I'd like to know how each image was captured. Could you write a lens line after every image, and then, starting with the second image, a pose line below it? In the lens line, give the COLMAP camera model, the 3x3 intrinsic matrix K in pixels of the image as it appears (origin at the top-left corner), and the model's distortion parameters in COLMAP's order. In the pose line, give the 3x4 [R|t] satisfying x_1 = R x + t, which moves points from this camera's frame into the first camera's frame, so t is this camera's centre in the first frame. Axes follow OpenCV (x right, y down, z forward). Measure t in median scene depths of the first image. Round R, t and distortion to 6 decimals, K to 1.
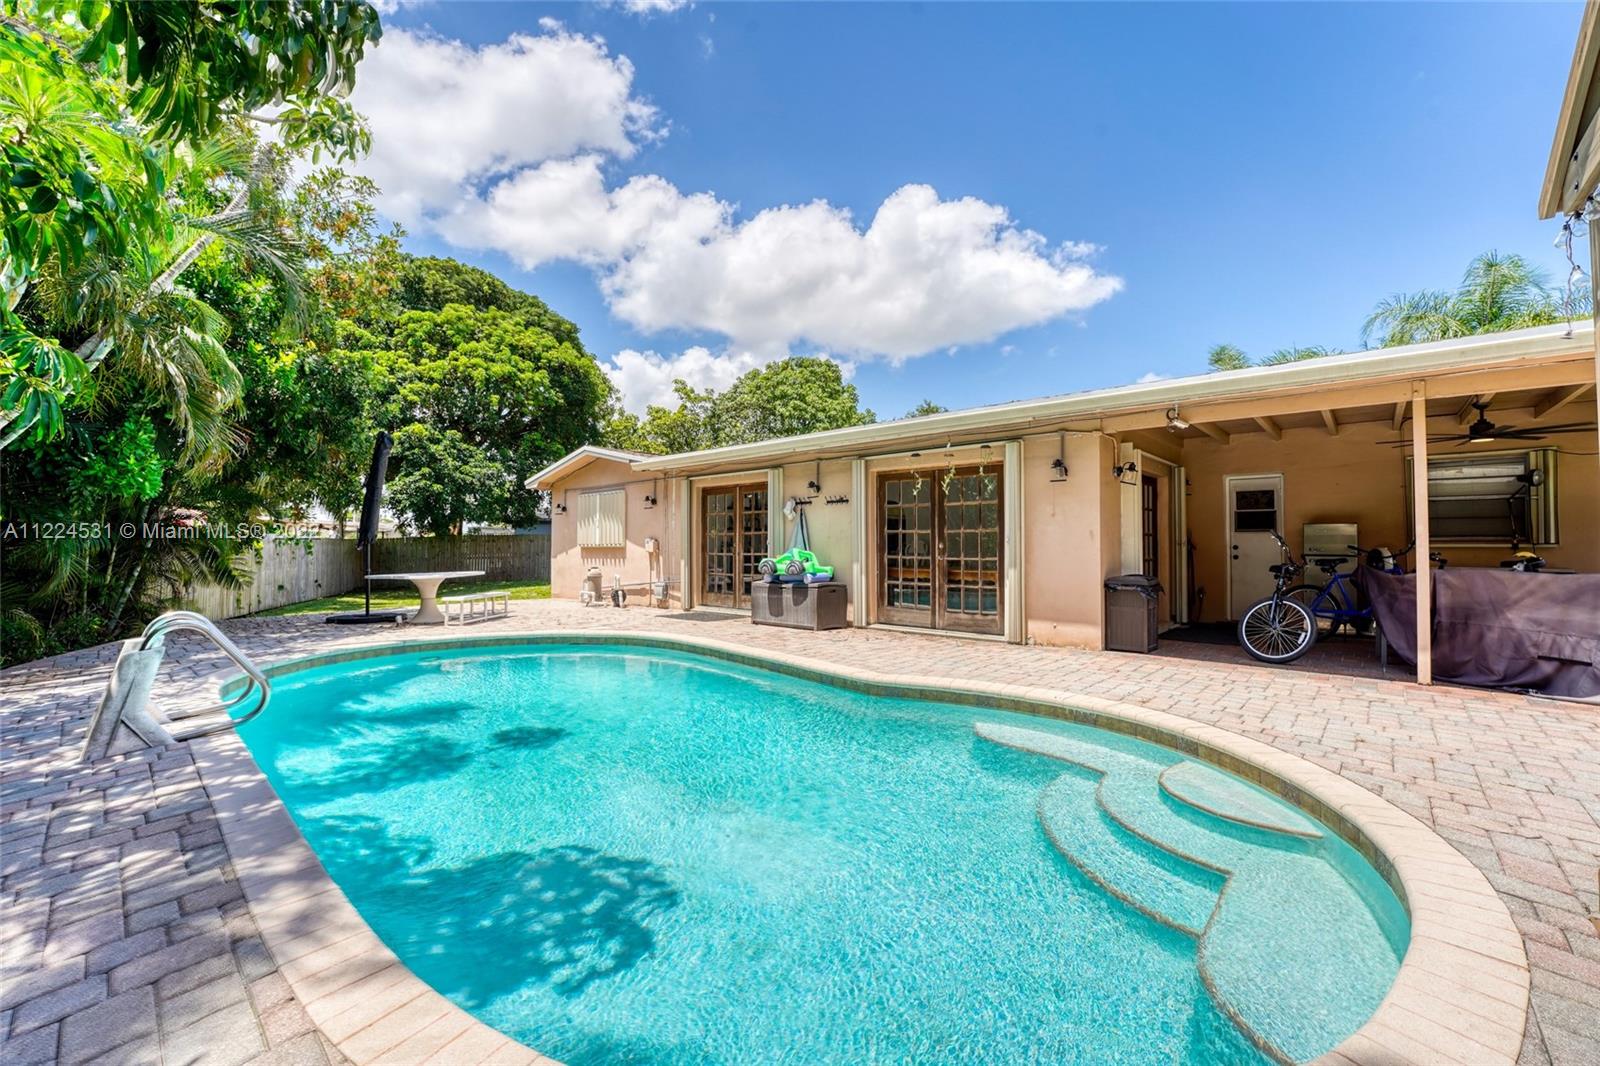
lens RADIAL K [[653.4, 0, 802.0], [0, 653.4, 531.2], [0, 0, 1]] dist [-0.029298, 0.003358]
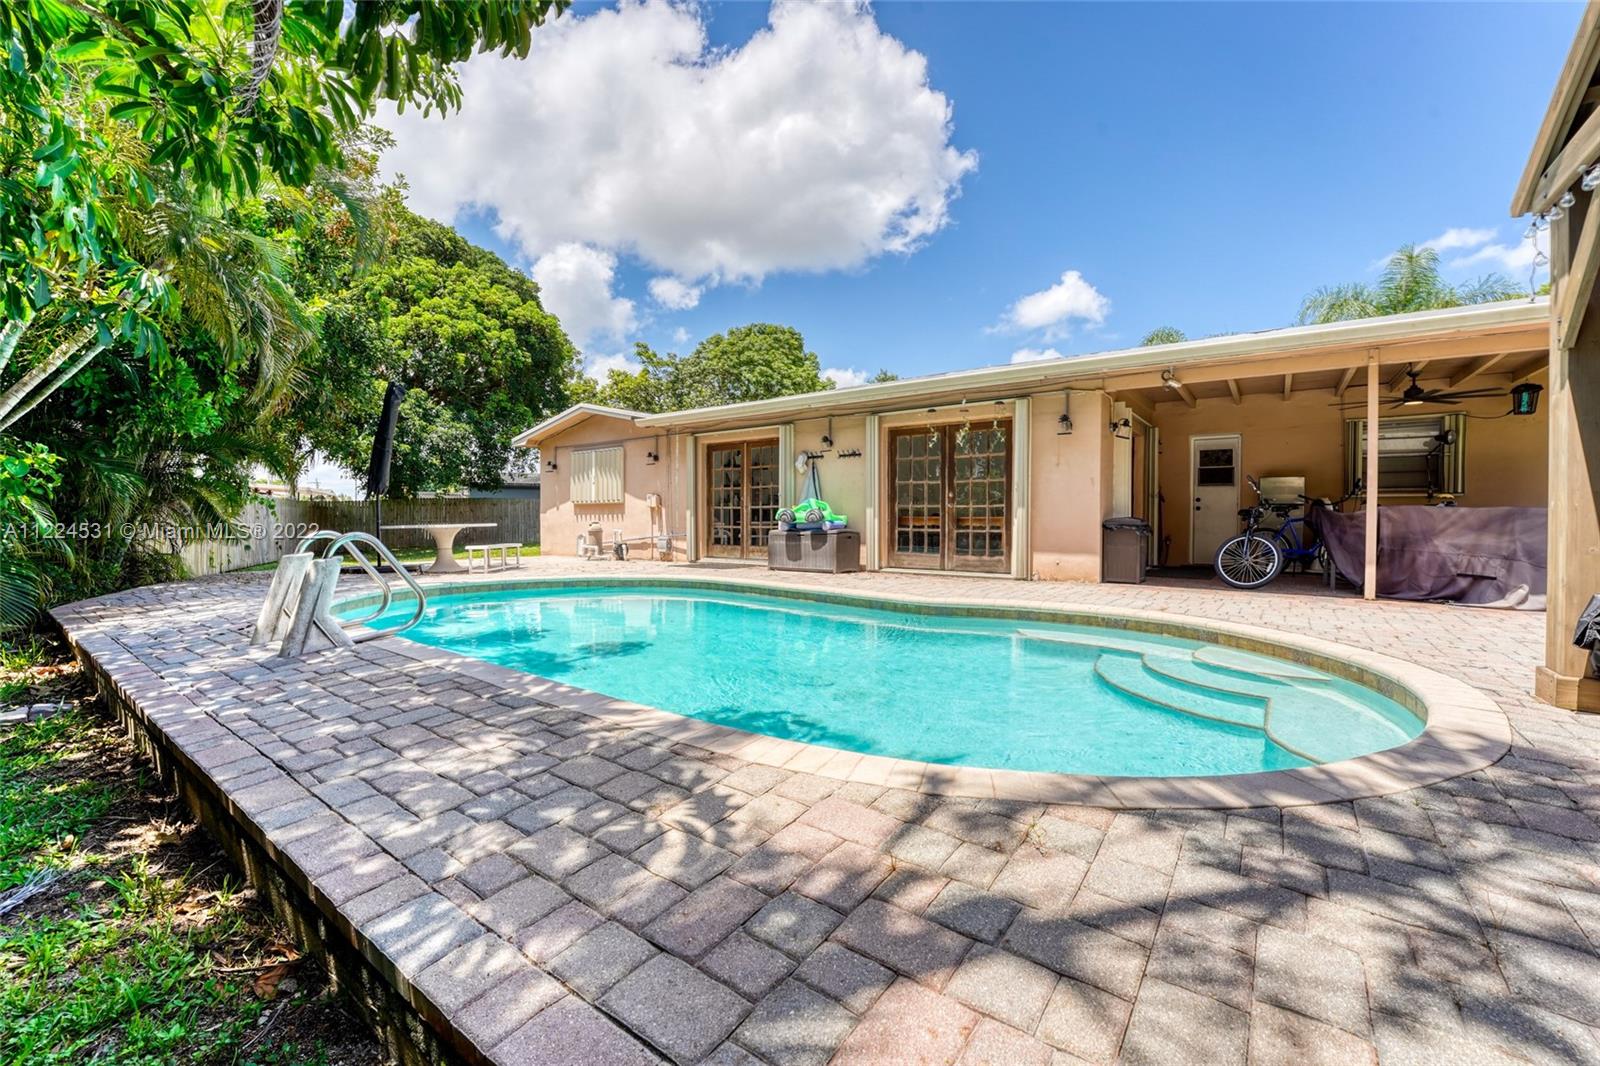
lens RADIAL K [[653.4, 0, 802.9], [0, 653.4, 531.0], [0, 0, 1]] dist [-0.029298, 0.003358]
pose [[0.995637, -0.000755, 0.093311, -0.116781], [-0.003188, 0.999108, 0.042097, 0.032366], [-0.093260, -0.042211, 0.994747, -0.061163]]
